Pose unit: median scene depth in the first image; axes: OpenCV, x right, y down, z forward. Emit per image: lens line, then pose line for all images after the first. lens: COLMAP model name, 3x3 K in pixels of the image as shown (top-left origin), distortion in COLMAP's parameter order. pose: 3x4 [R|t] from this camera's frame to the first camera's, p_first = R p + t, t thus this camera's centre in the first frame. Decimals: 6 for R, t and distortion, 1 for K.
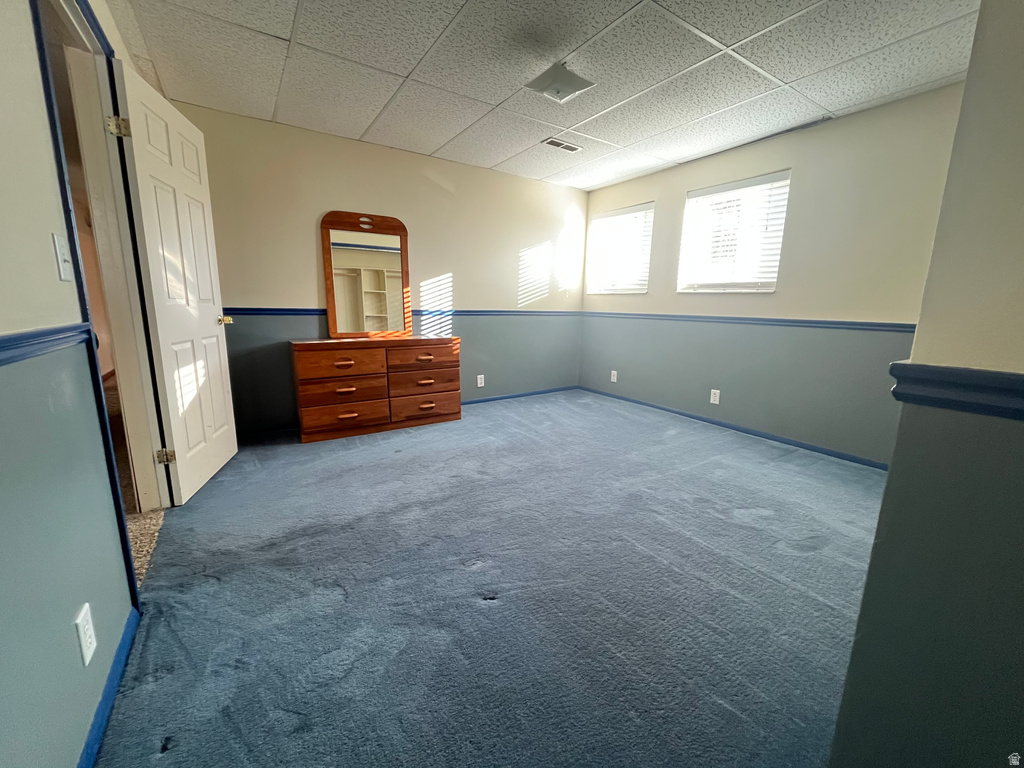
lens RADIAL K [[410.8, 0, 514.5], [0, 410.8, 383.8], [0, 0, 1]] dist [-0.002493, -0.000374]
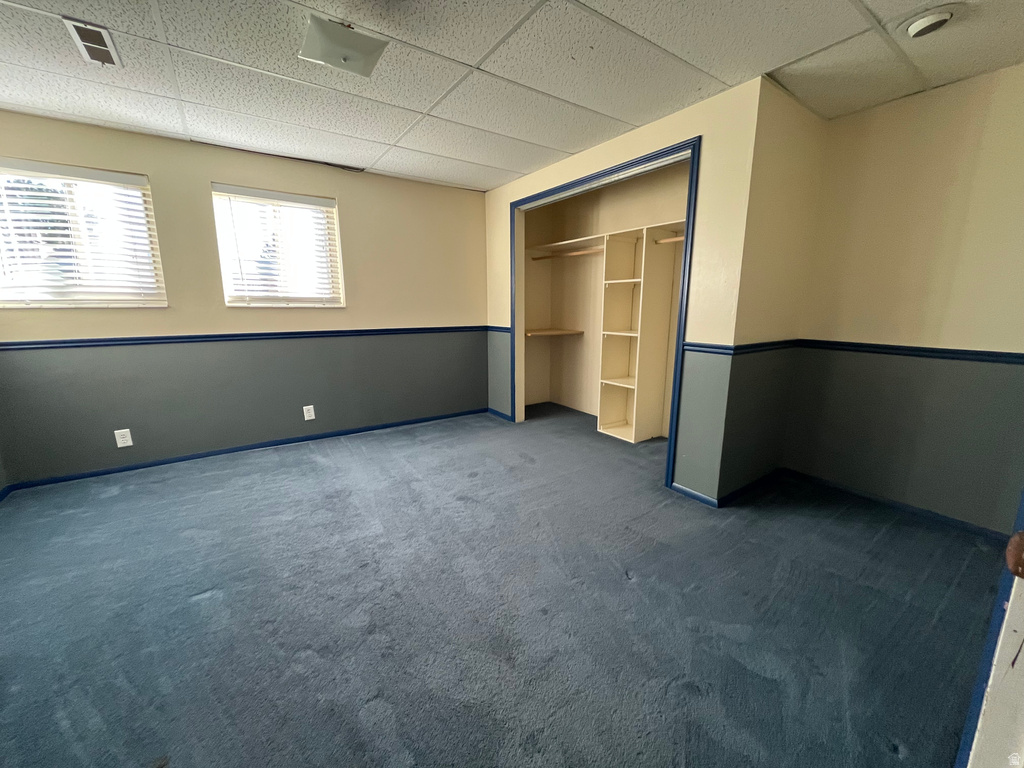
lens RADIAL K [[410.8, 0, 513.2], [0, 410.8, 381.8], [0, 0, 1]] dist [-0.002493, -0.000374]
pose [[-0.012589, -0.202897, 0.979119, -0.486123], [0.191131, 0.960654, 0.201527, -0.151720], [-0.981484, 0.189677, 0.026686, 0.508620]]
